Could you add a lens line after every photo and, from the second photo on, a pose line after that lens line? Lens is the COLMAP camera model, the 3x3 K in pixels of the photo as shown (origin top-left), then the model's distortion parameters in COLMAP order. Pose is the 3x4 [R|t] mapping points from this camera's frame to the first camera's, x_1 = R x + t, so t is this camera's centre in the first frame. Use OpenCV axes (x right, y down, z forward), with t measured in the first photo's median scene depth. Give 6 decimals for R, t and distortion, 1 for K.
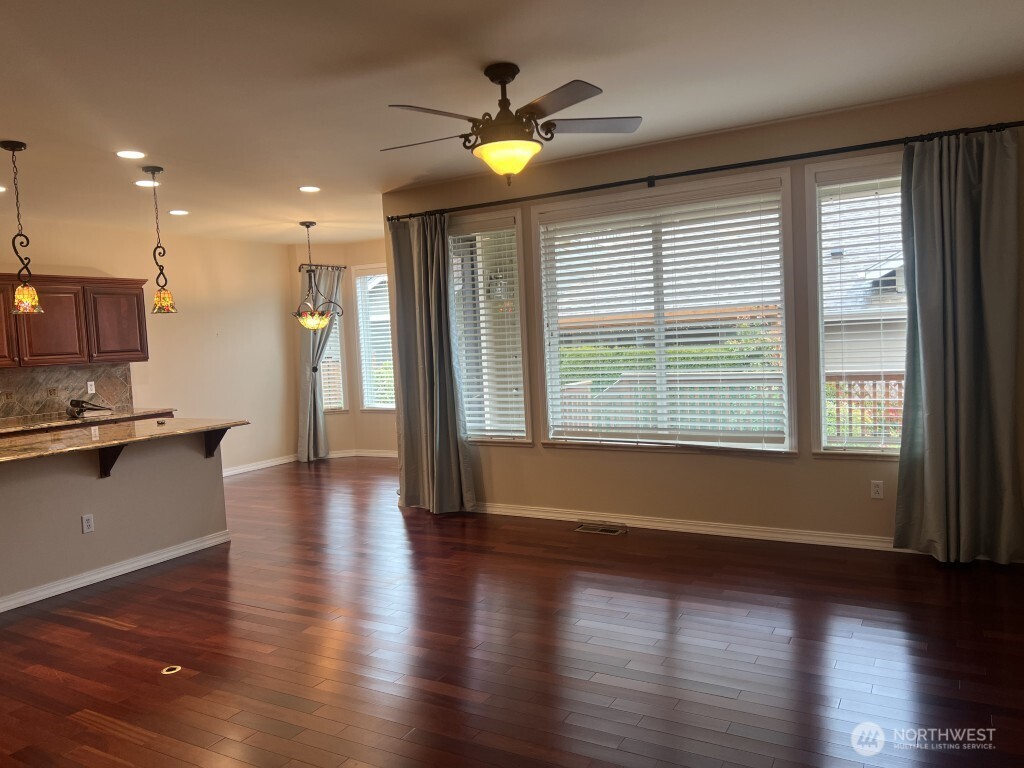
lens RADIAL K [[765.4, 0, 516.6], [0, 765.4, 389.3], [0, 0, 1]] dist [0.054198, -0.062238]
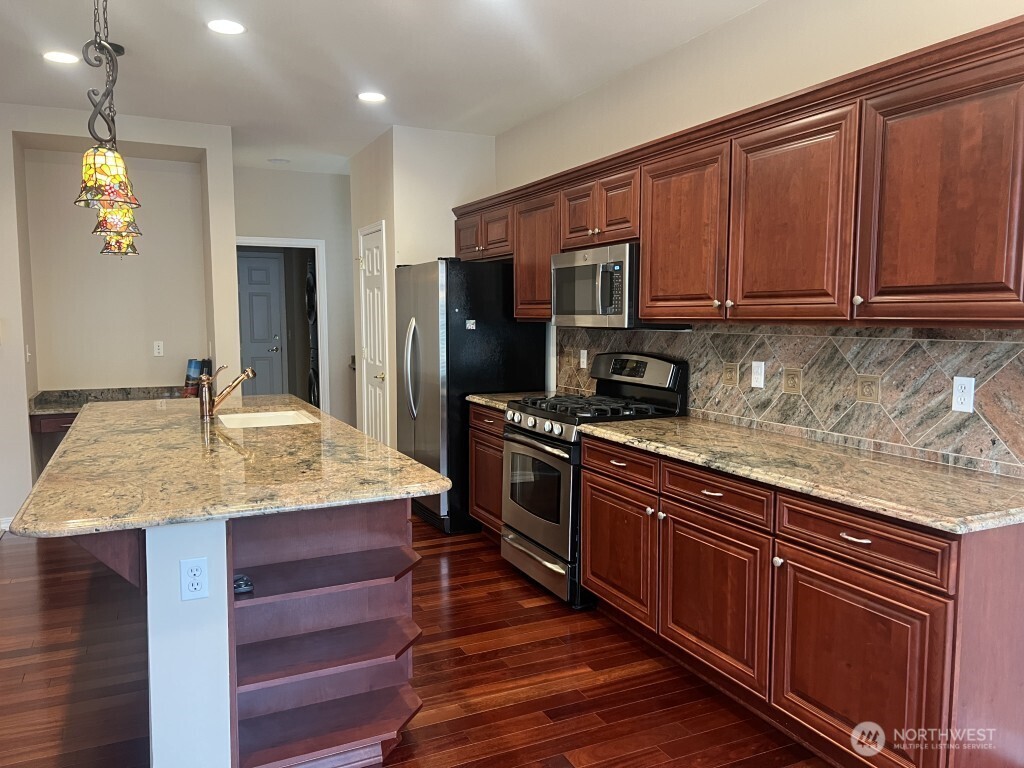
lens RADIAL K [[765.4, 0, 515.8], [0, 765.4, 386.2], [0, 0, 1]] dist [0.054198, -0.062238]
pose [[-0.570562, 0.120436, -0.812376, -0.193319], [-0.037381, 0.984355, 0.172186, -0.068787], [0.820403, 0.128611, -0.557134, 1.229045]]
